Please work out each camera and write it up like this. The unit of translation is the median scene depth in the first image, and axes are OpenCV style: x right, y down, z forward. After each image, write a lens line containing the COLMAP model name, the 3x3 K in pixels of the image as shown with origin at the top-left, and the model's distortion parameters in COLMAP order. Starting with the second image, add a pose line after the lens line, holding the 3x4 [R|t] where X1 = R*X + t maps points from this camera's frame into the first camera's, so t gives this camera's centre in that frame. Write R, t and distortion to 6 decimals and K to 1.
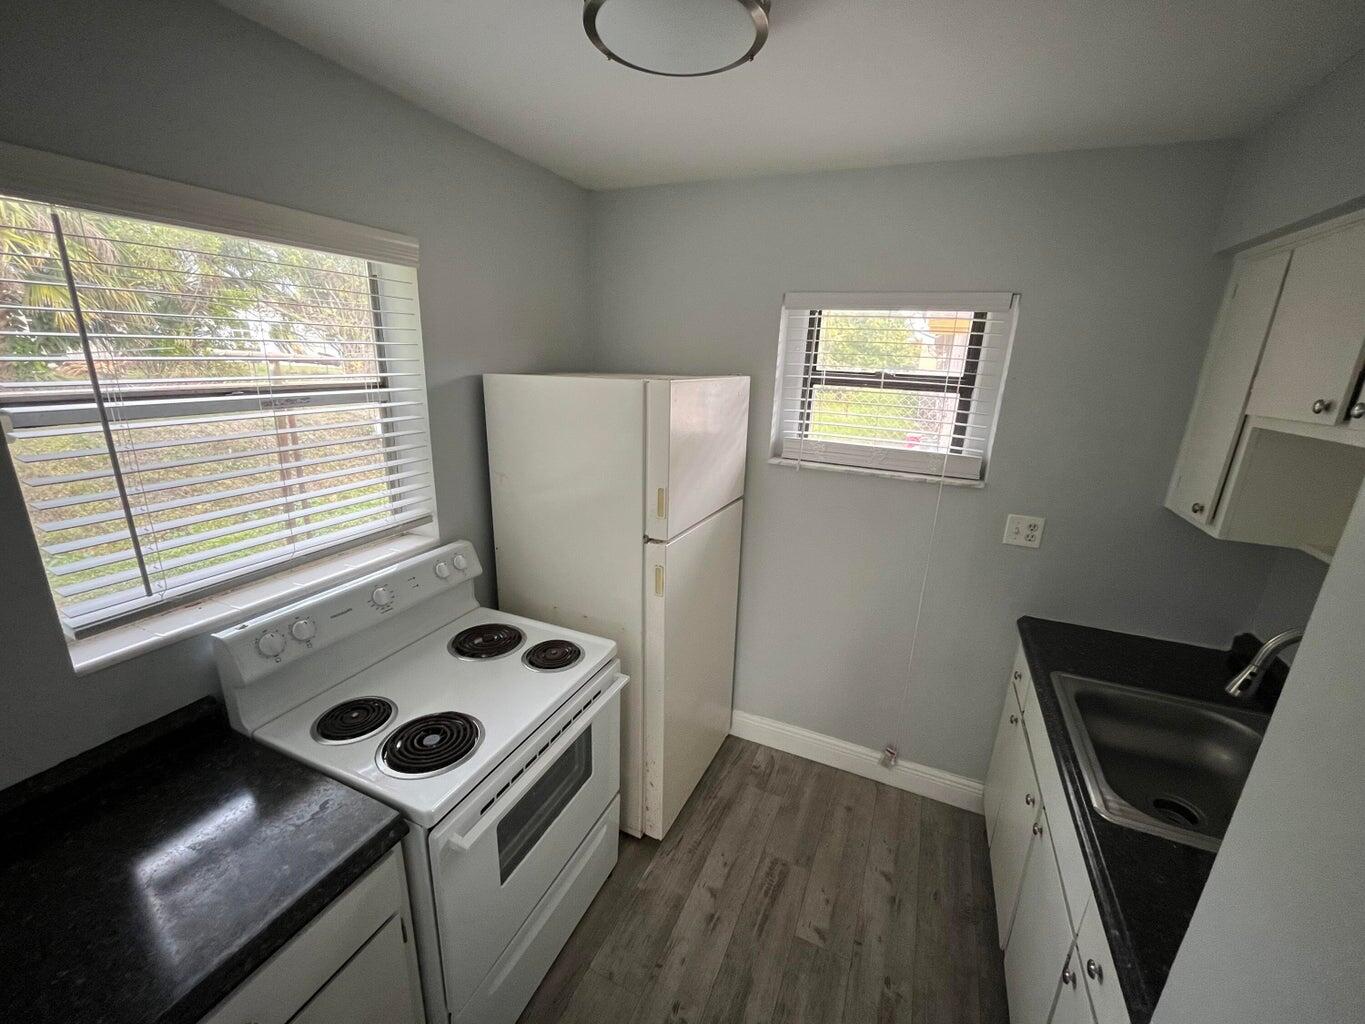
lens RADIAL K [[552.8, 0, 682.5], [0, 552.8, 512.0], [0, 0, 1]] dist [-0.001598, -0.000101]
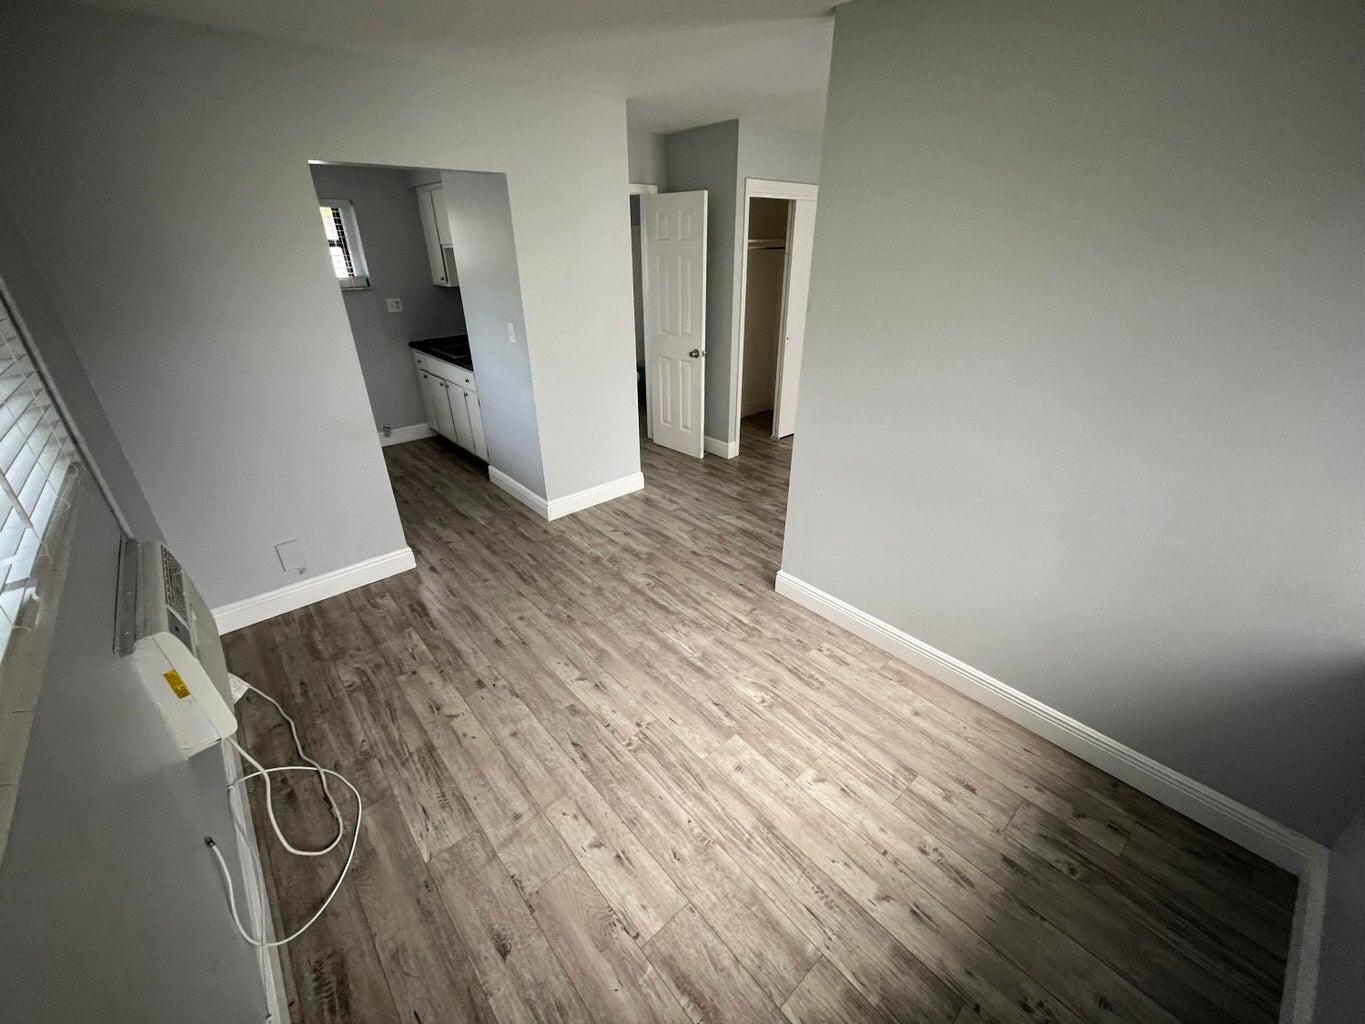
lens RADIAL K [[552.8, 0, 682.5], [0, 552.8, 512.0], [0, 0, 1]] dist [-0.001598, -0.000101]
pose [[0.420444, -0.438004, 0.794593, -1.185044], [0.275436, 0.896047, 0.348187, 0.354282], [-0.864501, 0.072466, 0.497380, -1.244770]]
